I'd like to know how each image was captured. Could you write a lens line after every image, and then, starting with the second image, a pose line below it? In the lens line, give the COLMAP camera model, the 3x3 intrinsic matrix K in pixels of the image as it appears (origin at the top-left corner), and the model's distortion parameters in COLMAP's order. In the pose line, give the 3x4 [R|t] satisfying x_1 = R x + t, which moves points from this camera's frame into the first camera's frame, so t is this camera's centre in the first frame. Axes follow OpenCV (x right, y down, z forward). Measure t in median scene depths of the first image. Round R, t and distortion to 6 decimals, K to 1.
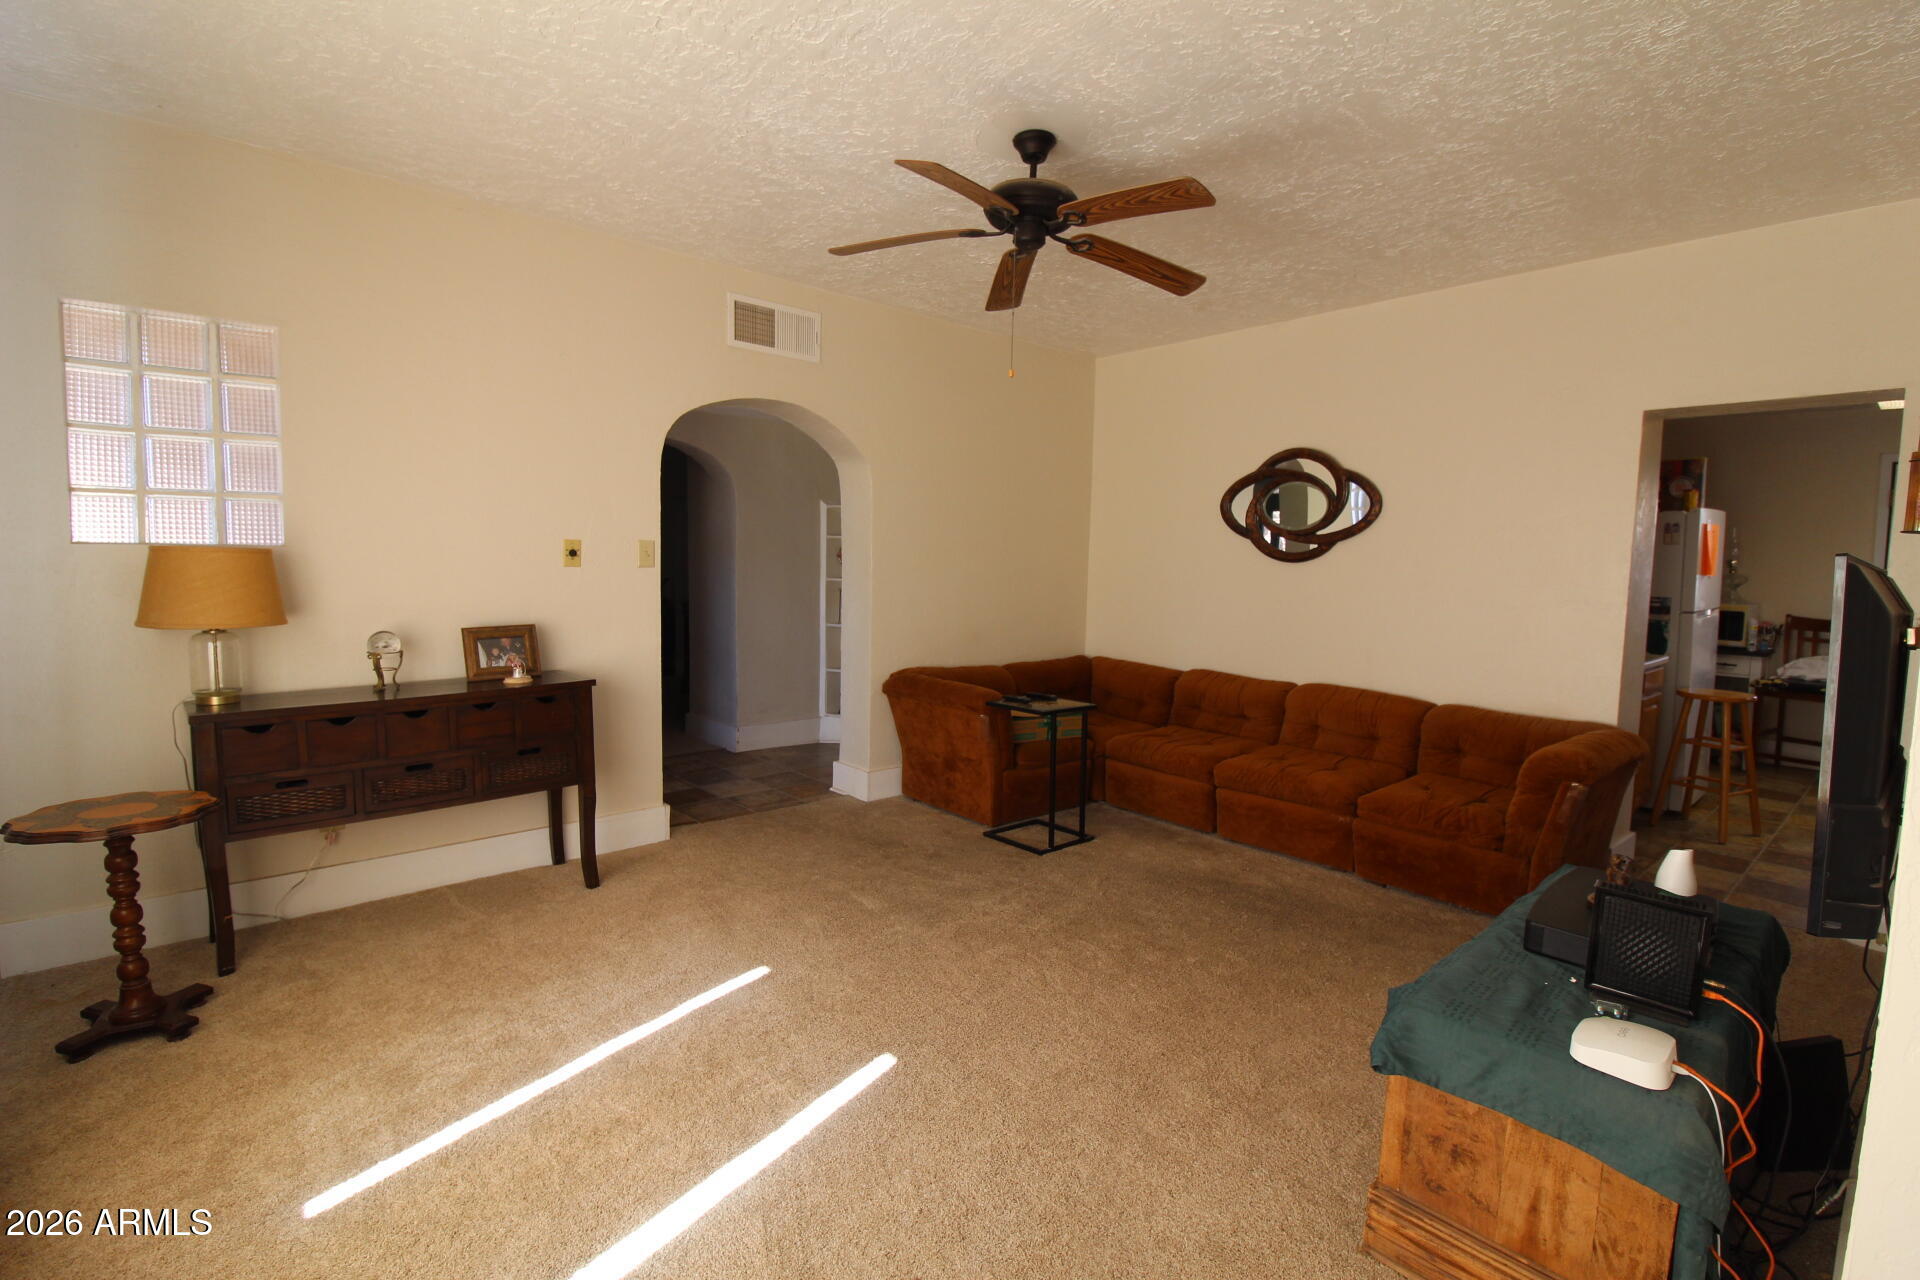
lens RADIAL K [[893.0, 0, 957.3], [0, 893.0, 633.3], [0, 0, 1]] dist [-0.003811, -0.011461]
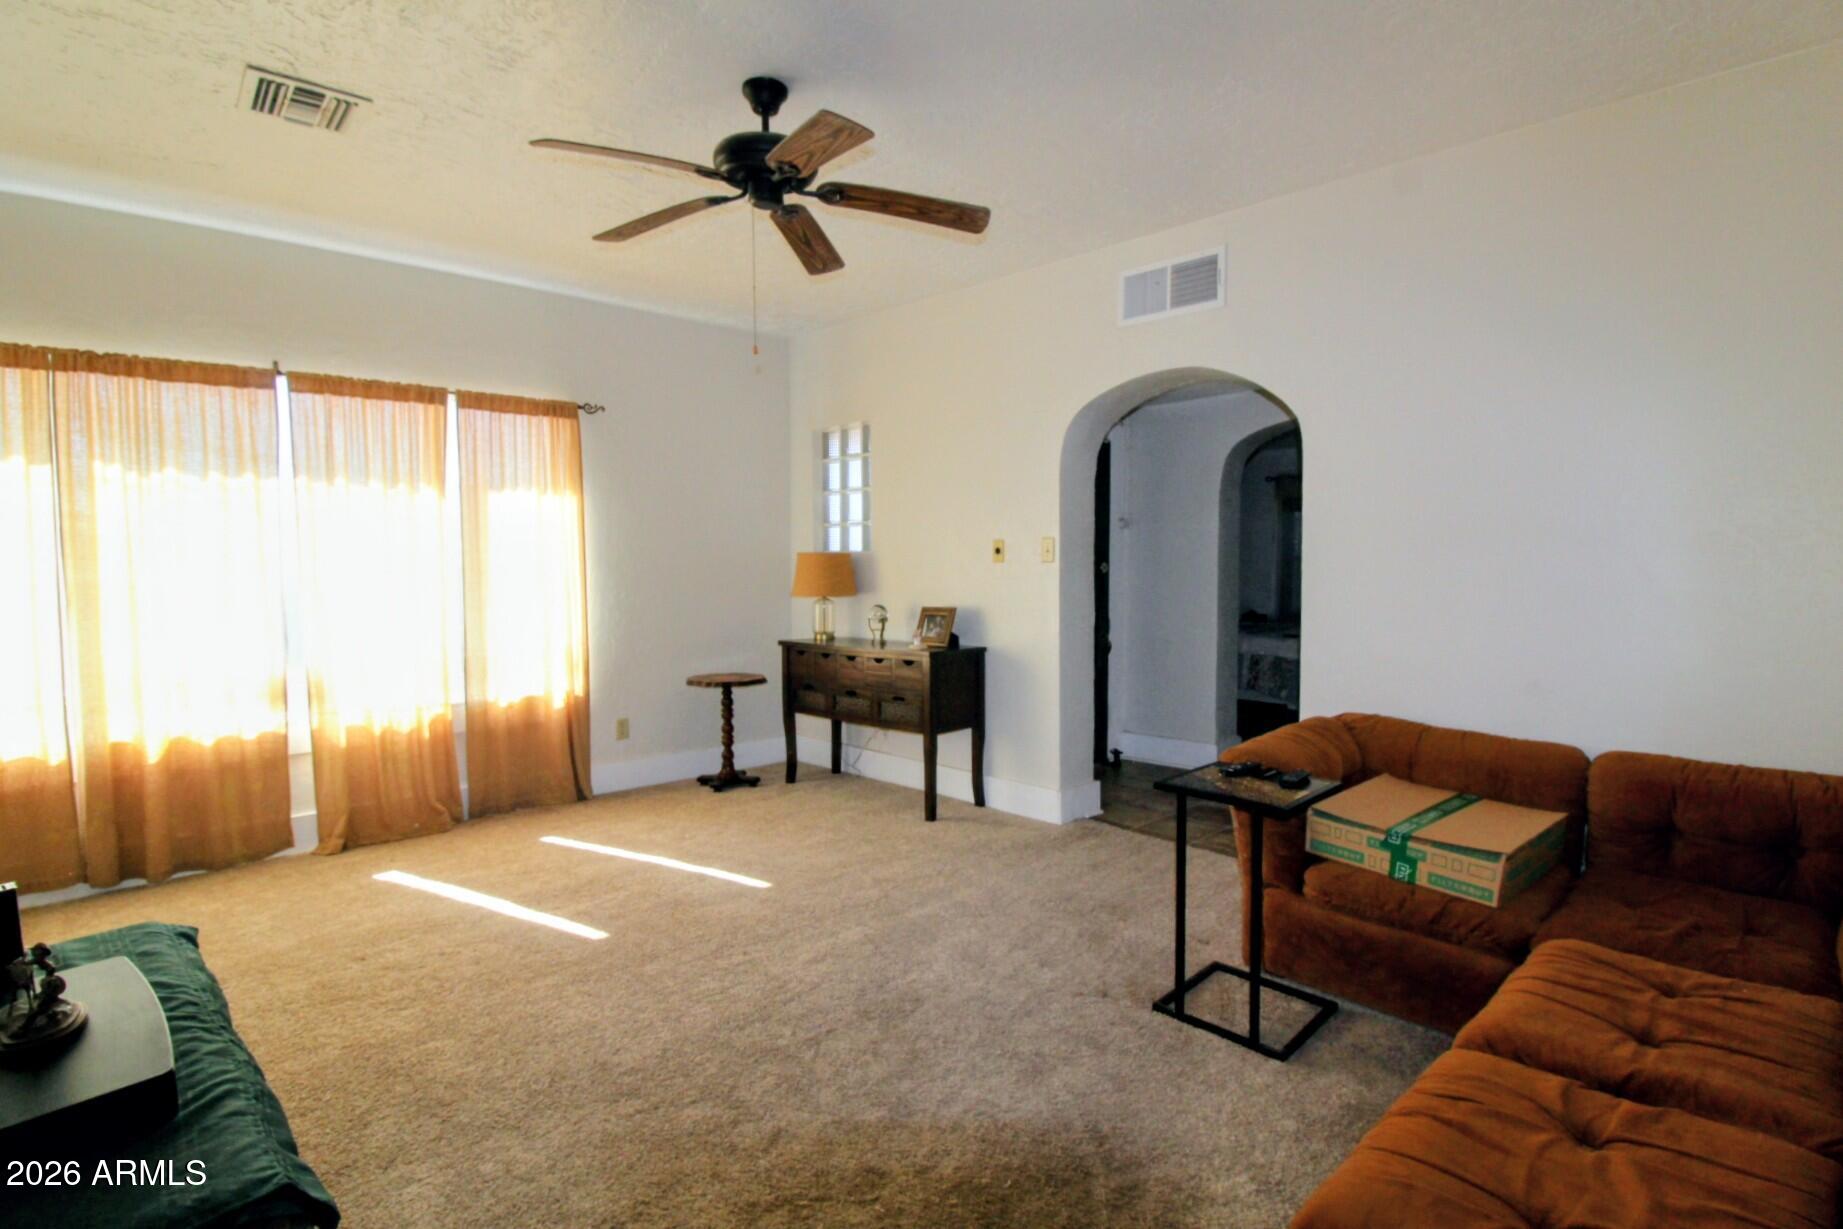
lens RADIAL K [[857.2, 0, 912.9], [0, 857.2, 612.3], [0, 0, 1]] dist [-0.003811, -0.011461]
pose [[0.063234, 0.043681, -0.997042, 0.948278], [-0.074171, 0.996485, 0.038952, -0.058688], [0.995239, 0.071488, 0.066252, 1.087315]]
